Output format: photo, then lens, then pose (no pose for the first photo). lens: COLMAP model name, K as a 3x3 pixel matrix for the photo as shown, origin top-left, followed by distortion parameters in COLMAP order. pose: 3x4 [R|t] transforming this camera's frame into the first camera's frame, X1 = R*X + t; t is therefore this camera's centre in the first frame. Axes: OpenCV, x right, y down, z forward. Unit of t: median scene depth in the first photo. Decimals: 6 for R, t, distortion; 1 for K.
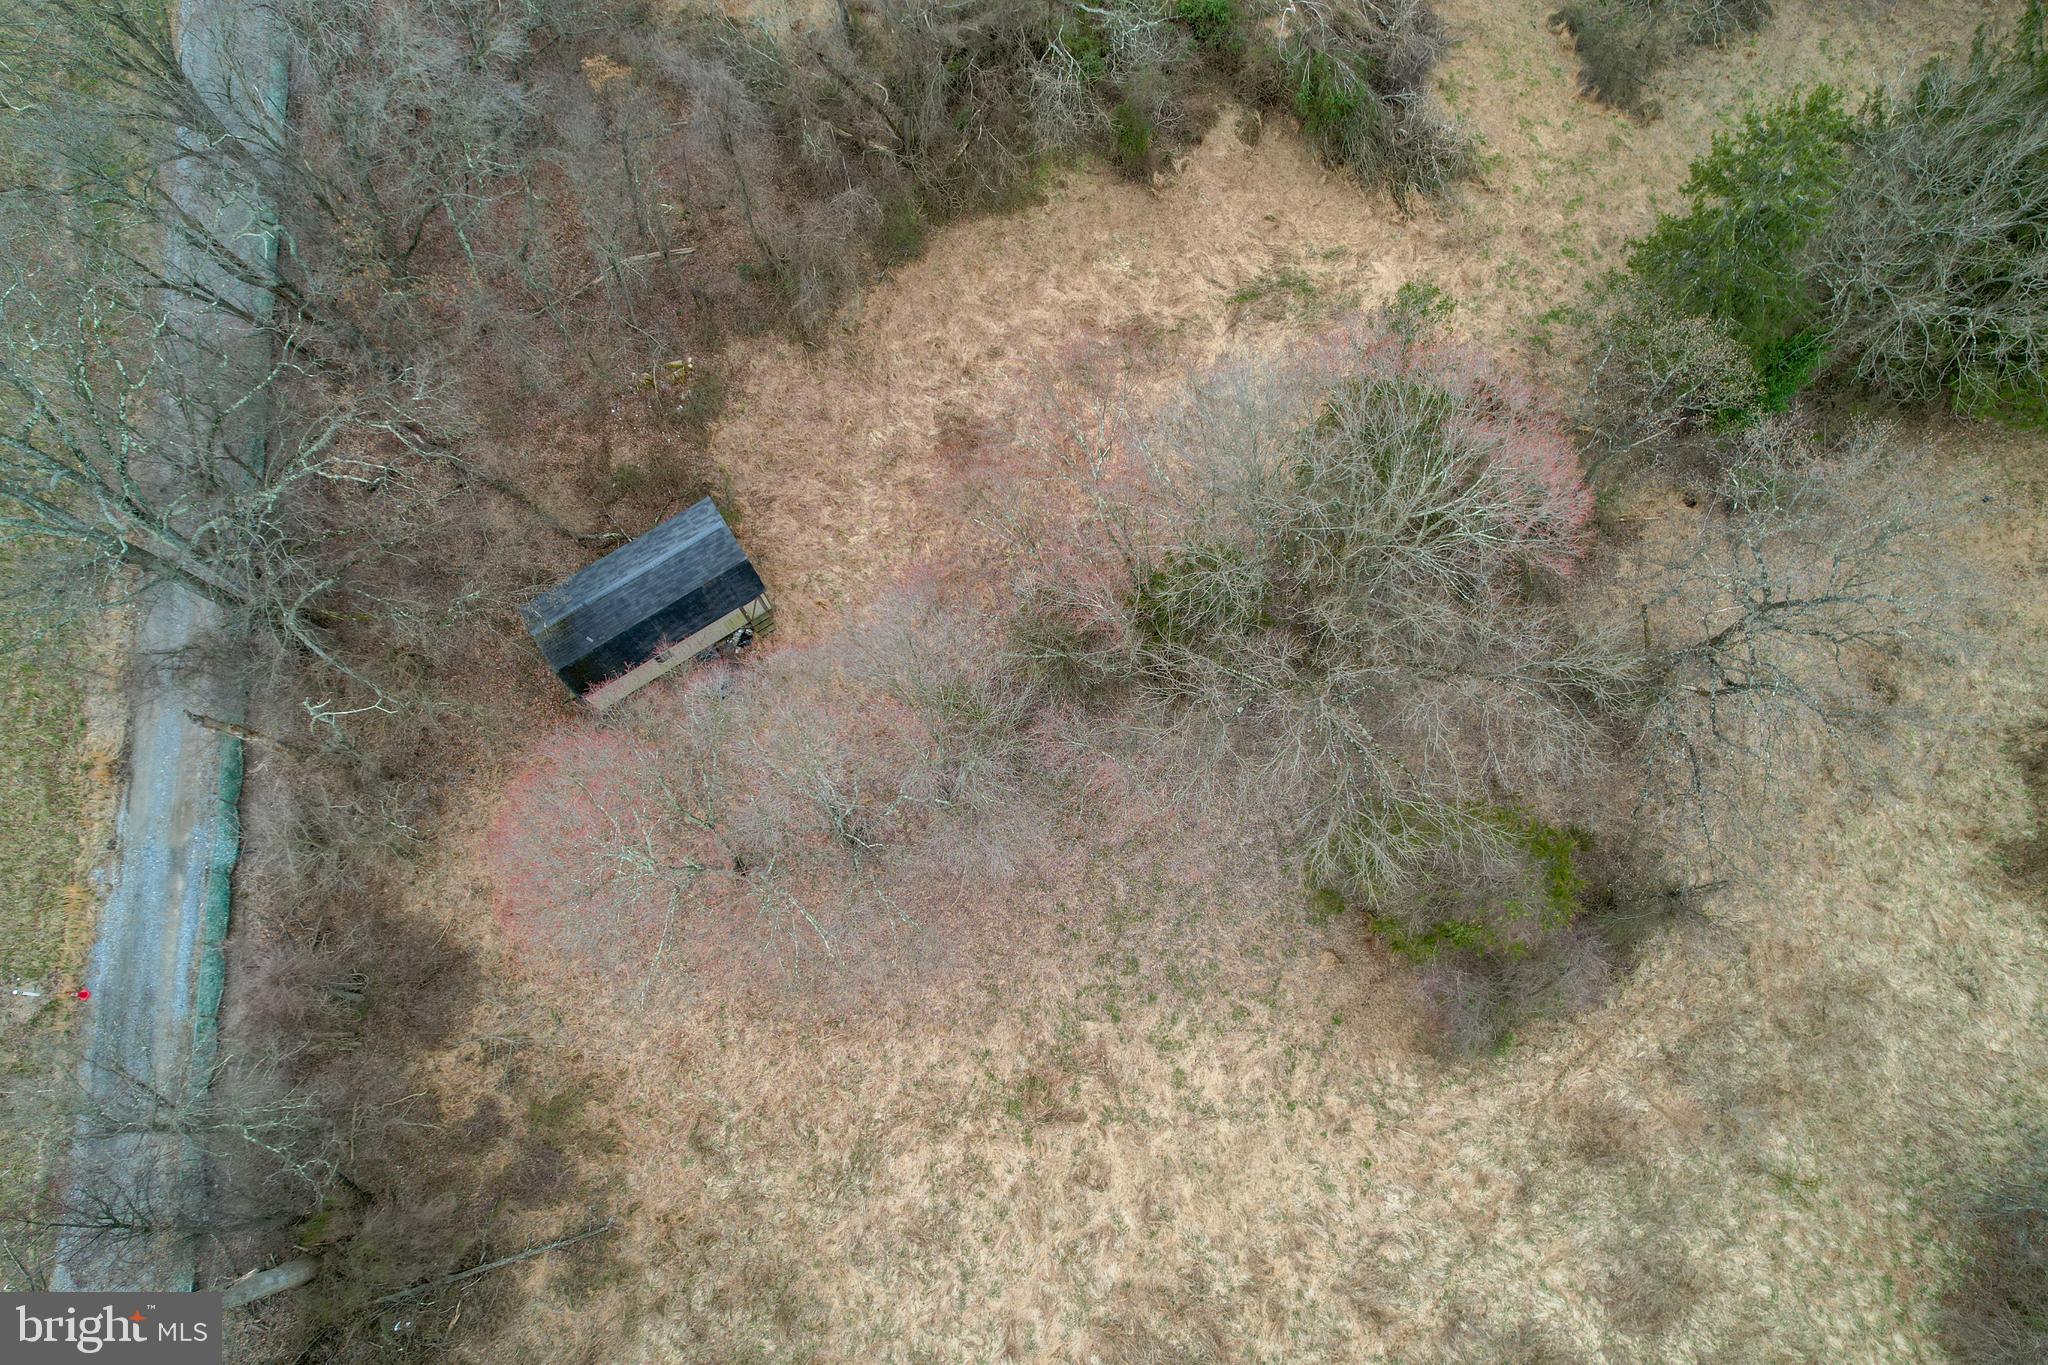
lens RADIAL K [[1305.8, 0, 1031.4], [0, 1305.8, 675.2], [0, 0, 1]] dist [-0.067571, 0.059621]
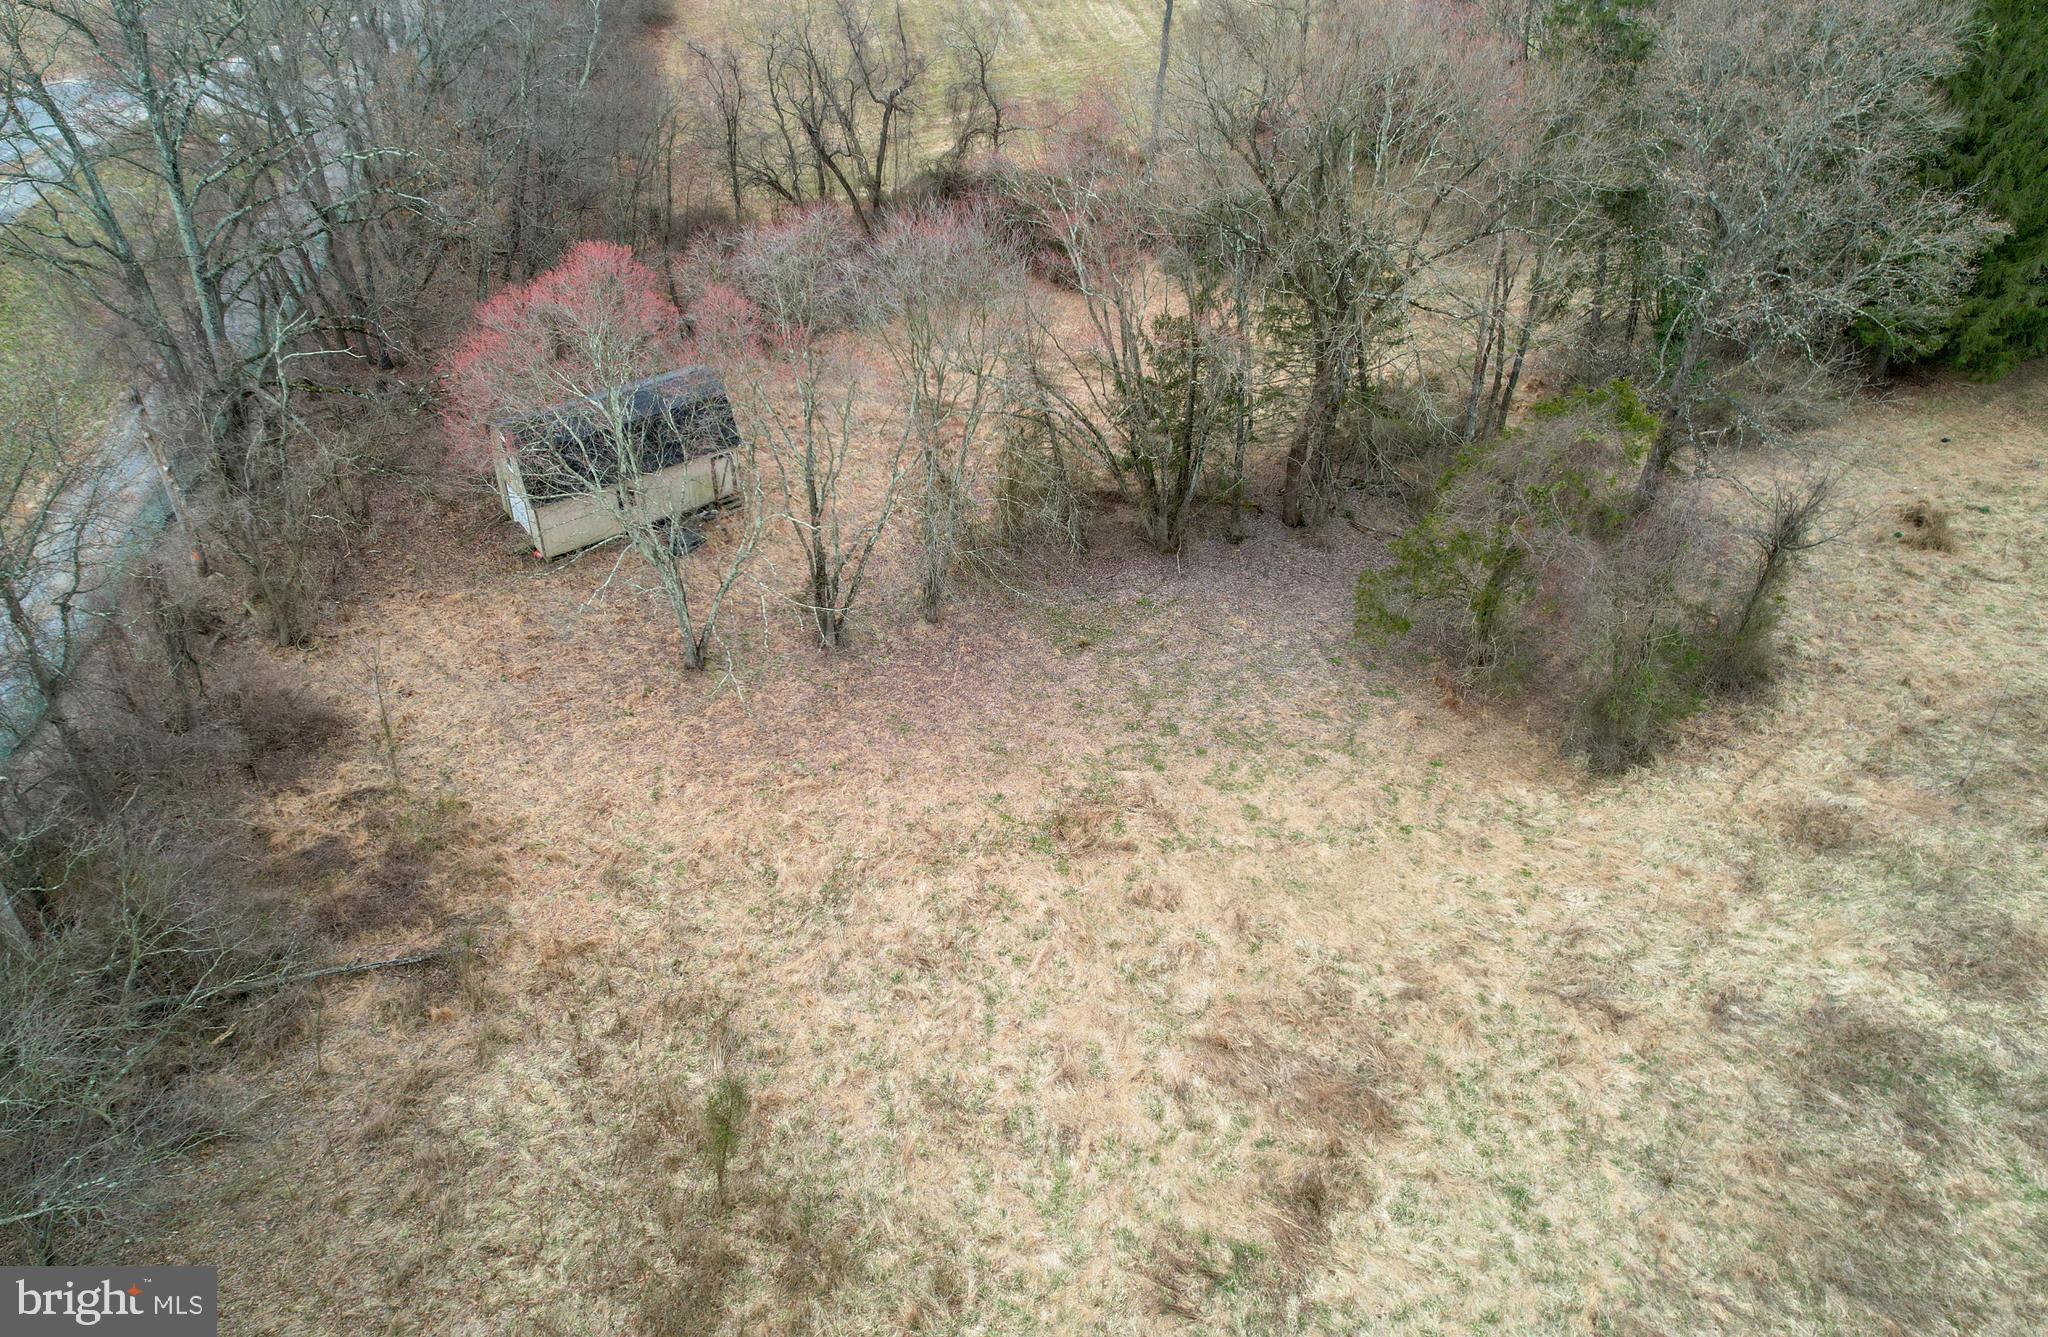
lens RADIAL K [[1406.7, 0, 957.7], [0, 1406.7, 595.3], [0, 0, 1]] dist [-0.065556, 0.061158]
pose [[0.999160, -0.030868, 0.026940, -0.079593], [0.040959, 0.768455, -0.638592, 0.748959], [-0.000990, 0.639159, 0.769074, 0.289505]]
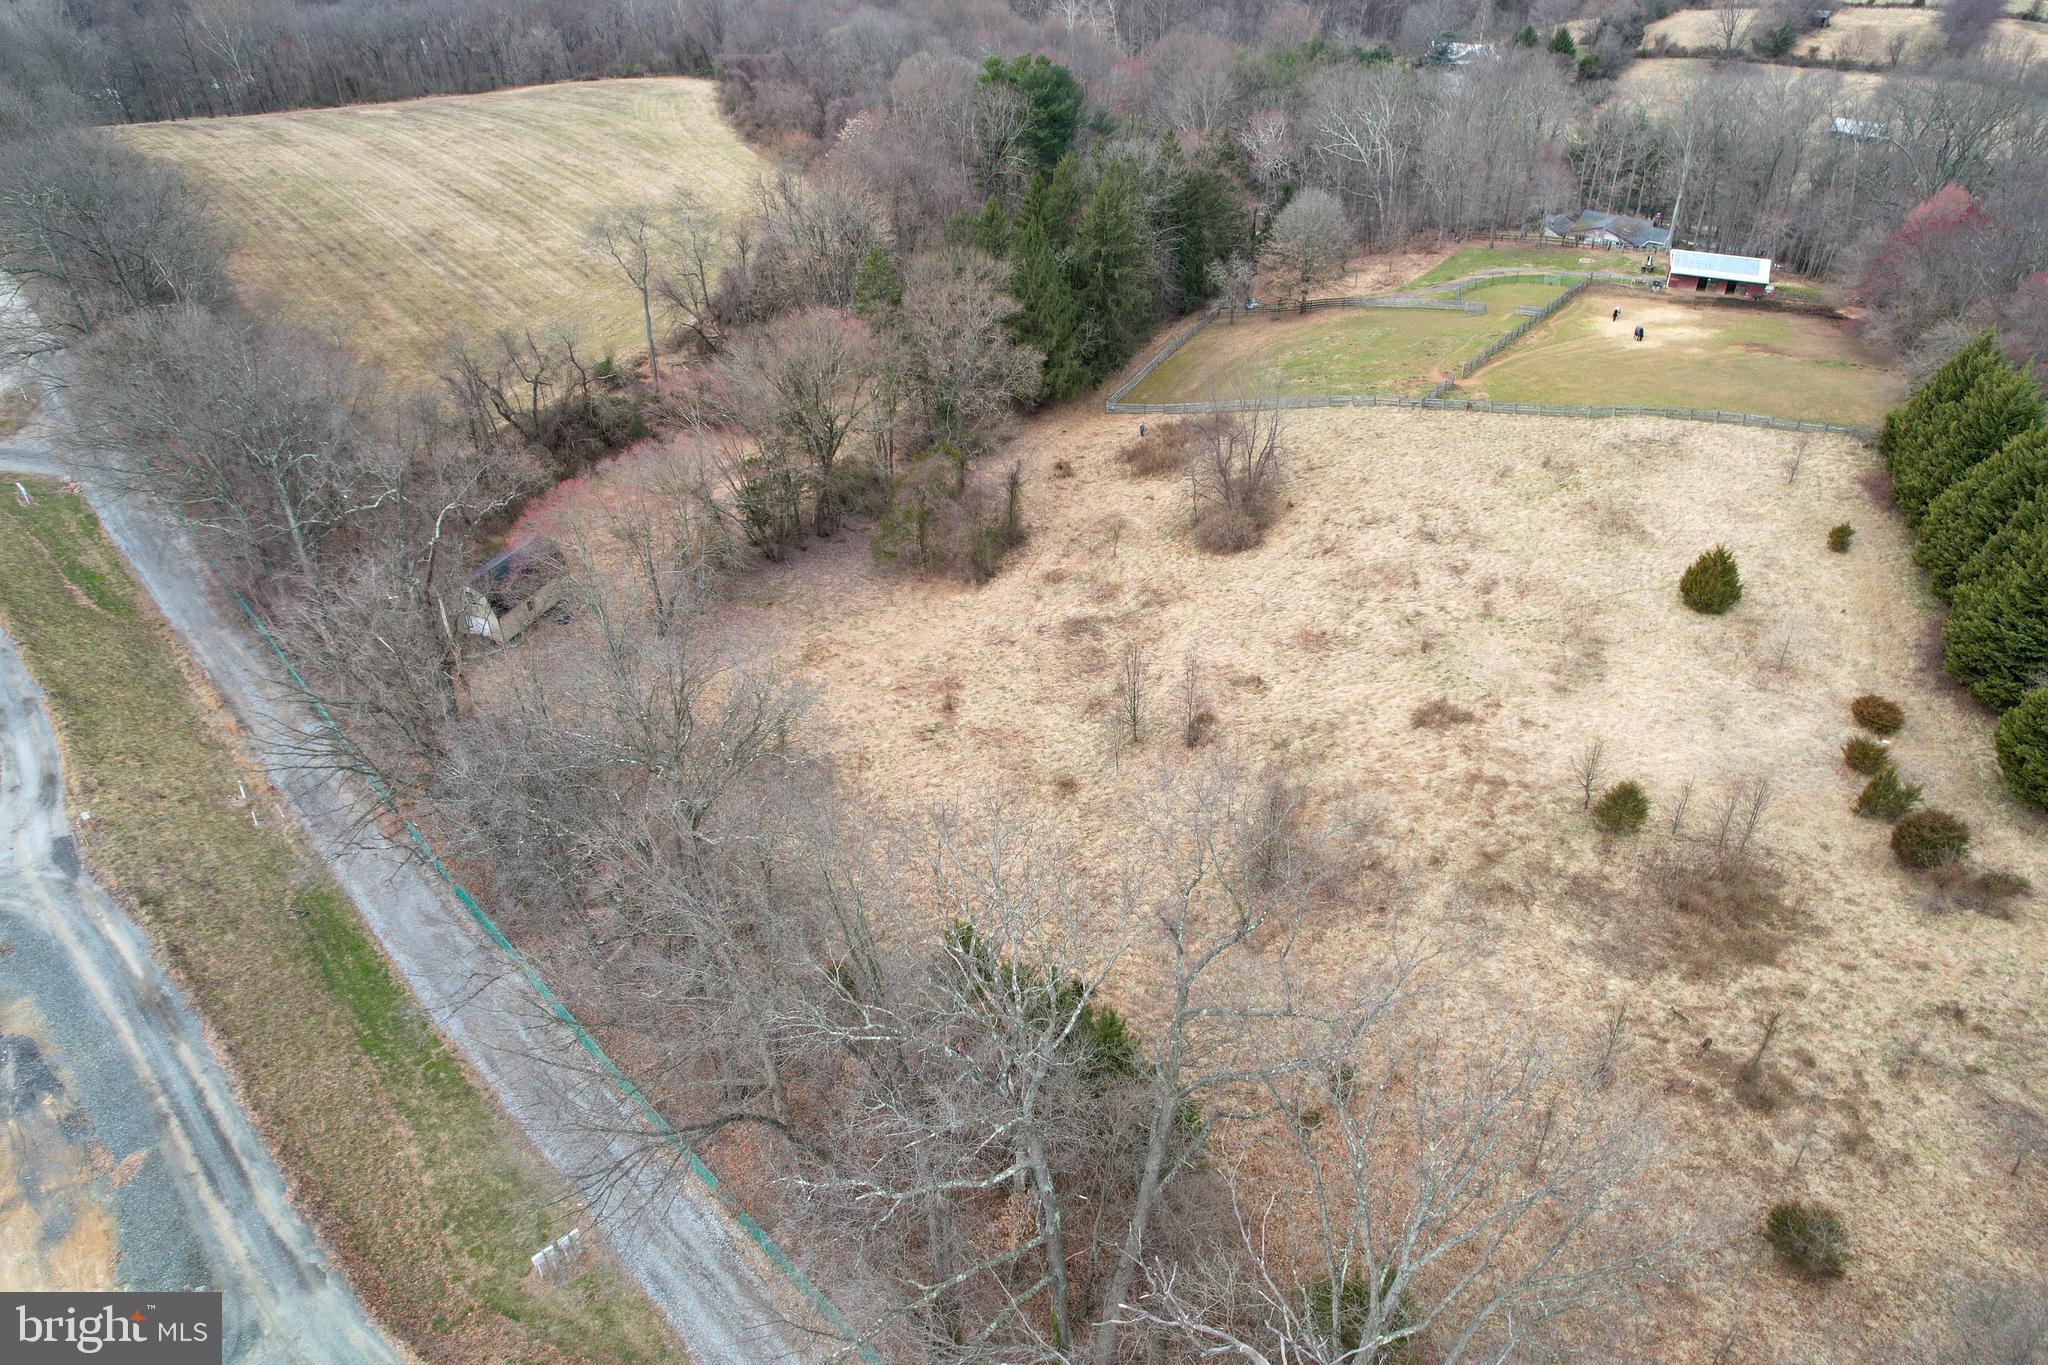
lens RADIAL K [[1305.8, 0, 1031.4], [0, 1305.8, 675.2], [0, 0, 1]] dist [-0.067571, 0.059621]
pose [[0.803025, -0.330990, 0.495577, -0.719331], [0.571453, 0.663622, -0.482749, 1.494740], [-0.169091, 0.670859, 0.722050, -0.454447]]
